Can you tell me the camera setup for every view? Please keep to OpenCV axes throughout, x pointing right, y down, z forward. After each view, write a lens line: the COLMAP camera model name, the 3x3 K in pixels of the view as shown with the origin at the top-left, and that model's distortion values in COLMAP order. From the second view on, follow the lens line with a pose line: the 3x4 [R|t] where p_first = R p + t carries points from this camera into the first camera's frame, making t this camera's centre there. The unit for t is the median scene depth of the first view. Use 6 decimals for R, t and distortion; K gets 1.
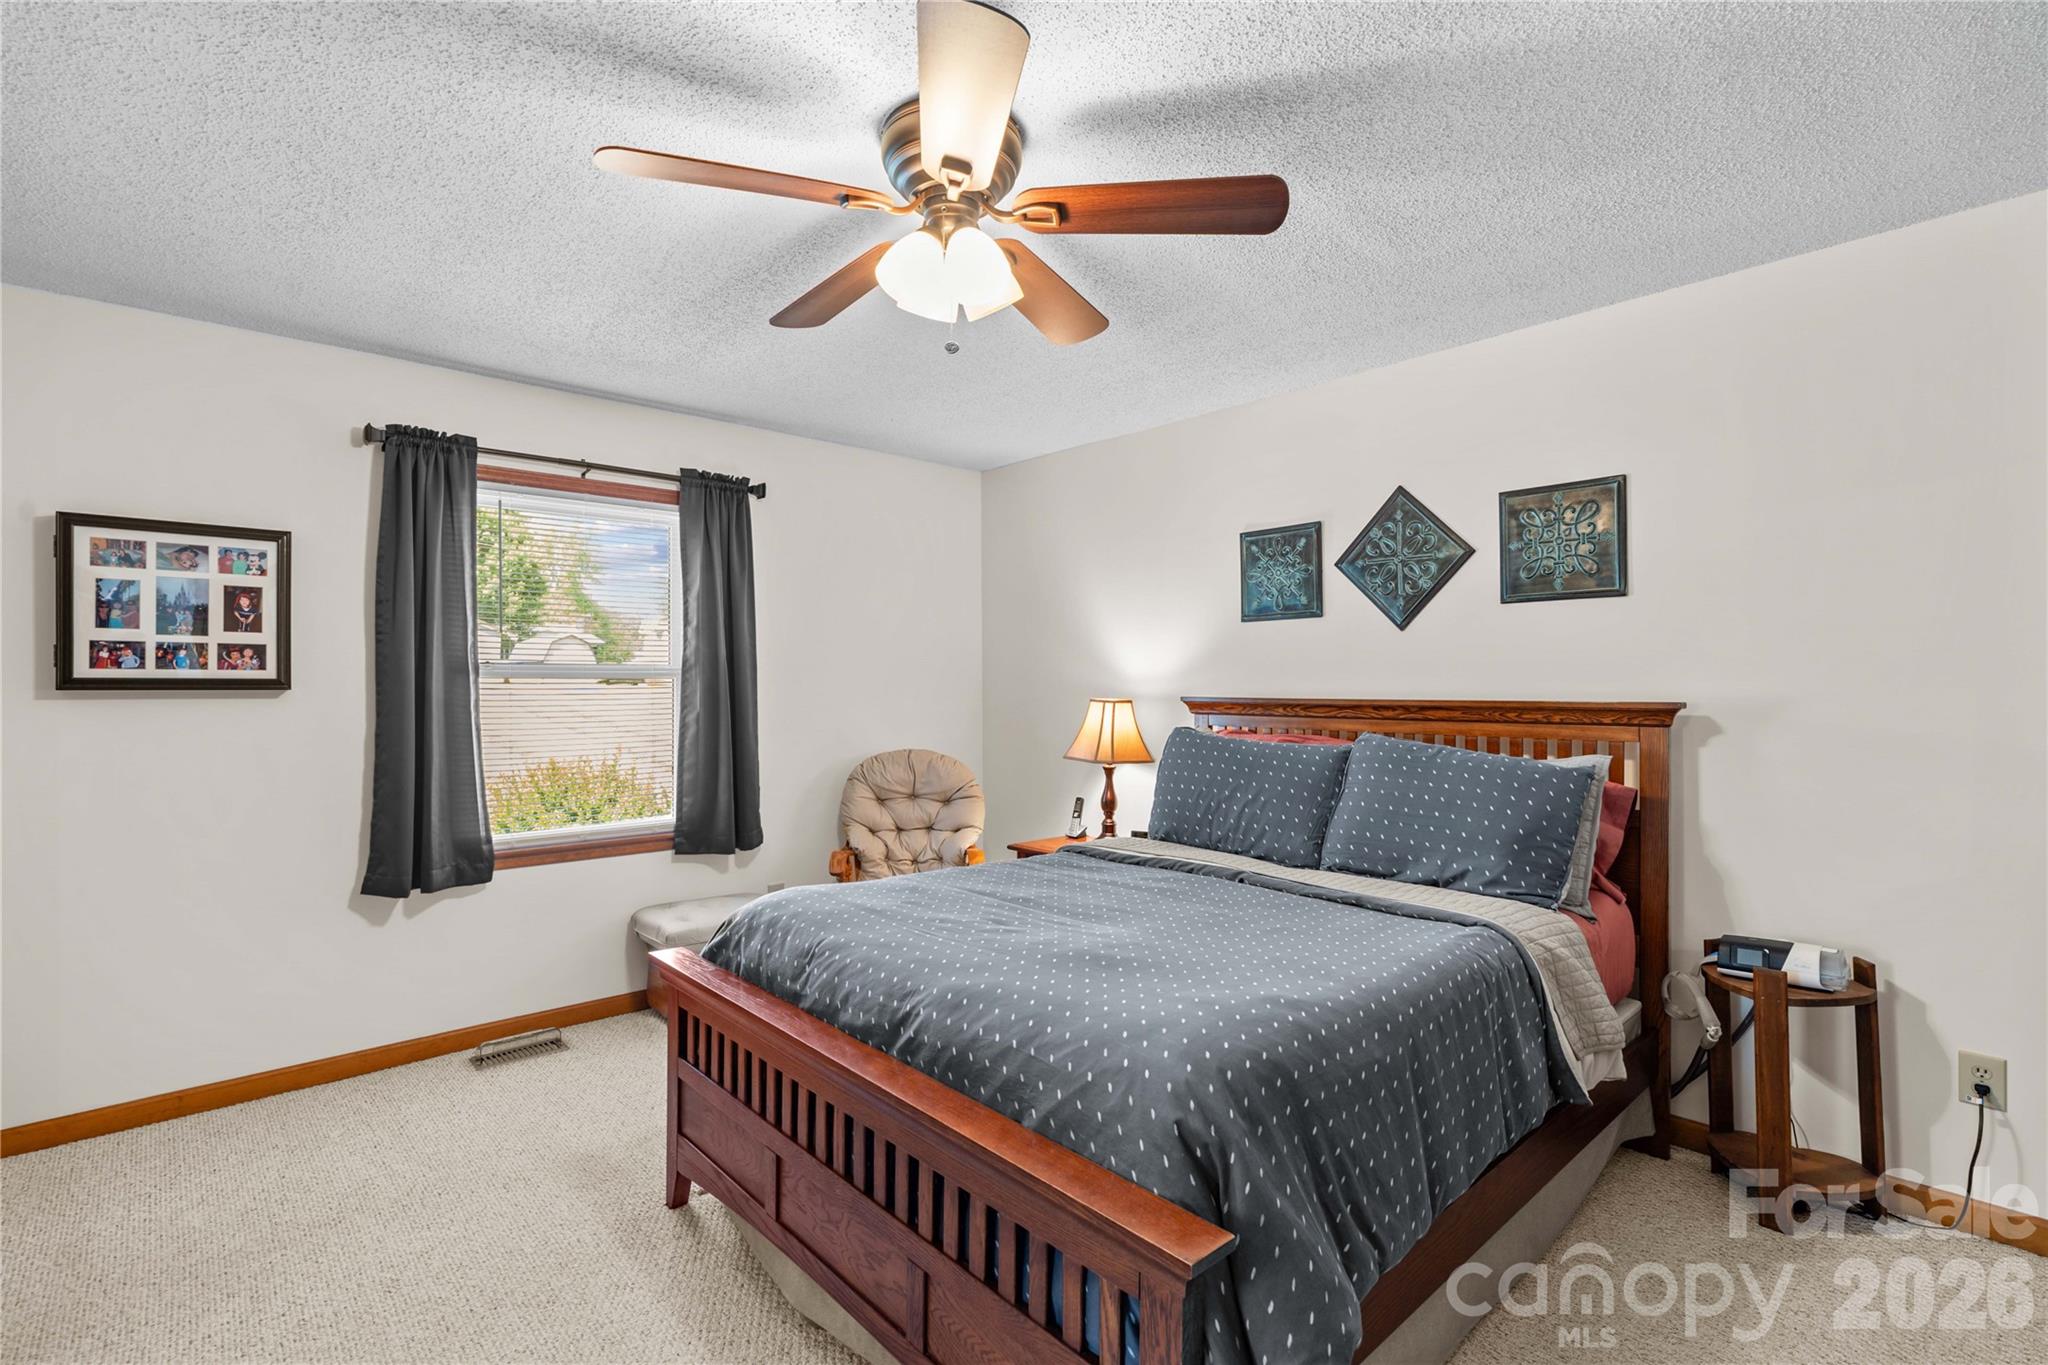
lens RADIAL K [[939.4, 0, 1026.2], [0, 939.4, 686.4], [0, 0, 1]] dist [-0.018357, 0.007389]
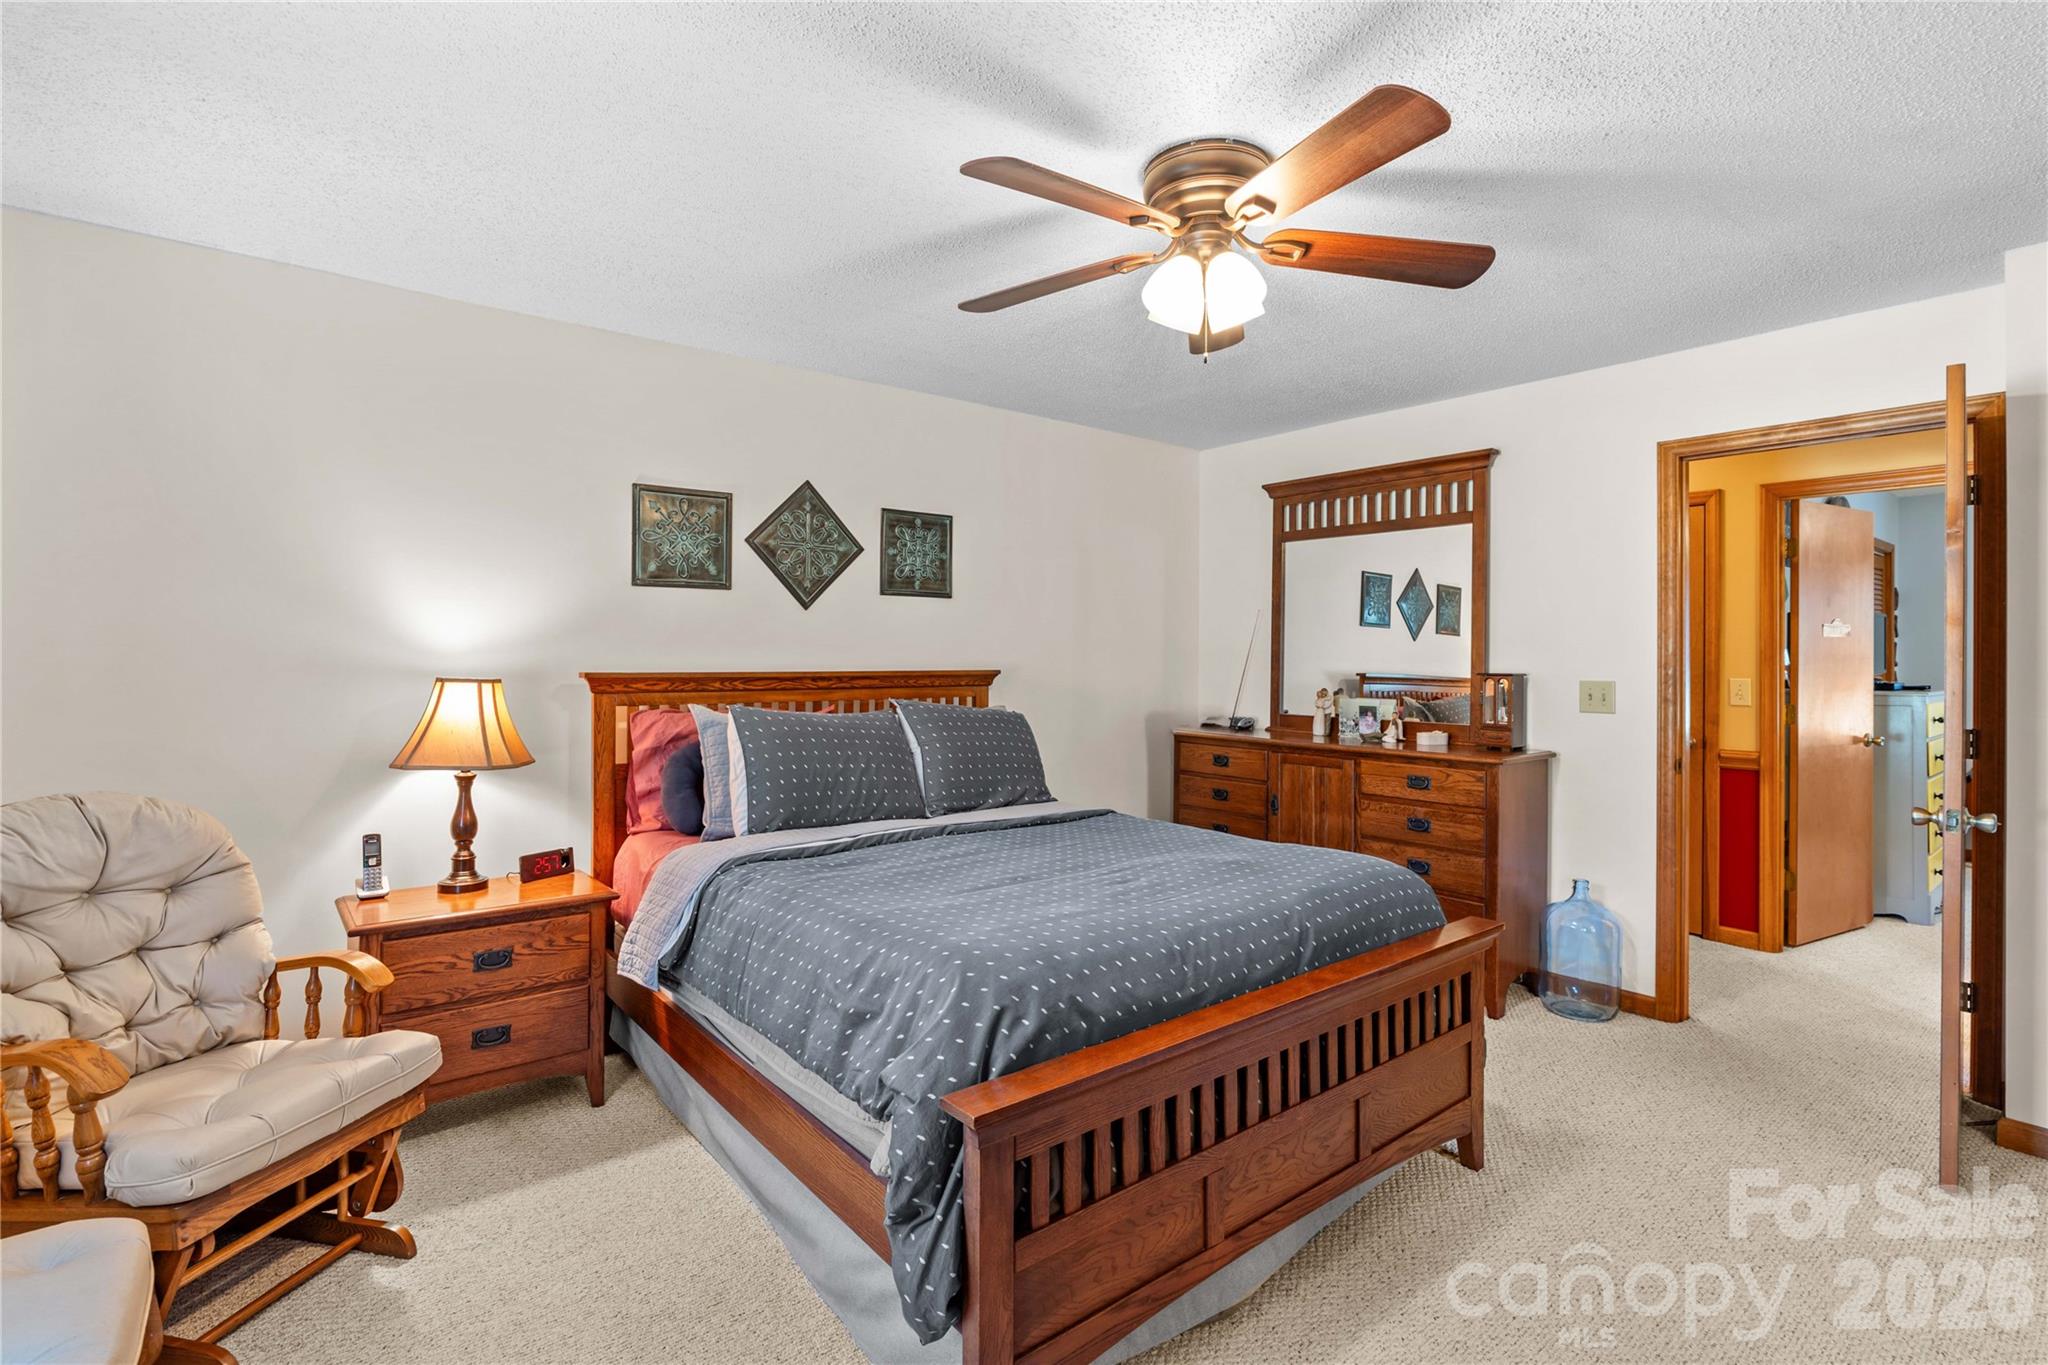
lens RADIAL K [[957.8, 0, 1019.5], [0, 957.8, 648.5], [0, 0, 1]] dist [-0.000748, -0.028396]
pose [[0.073155, 0.010943, 0.997261, -0.717687], [-0.001627, 0.999940, -0.010853, -0.001336], [-0.997319, -0.000829, 0.073169, 0.659616]]
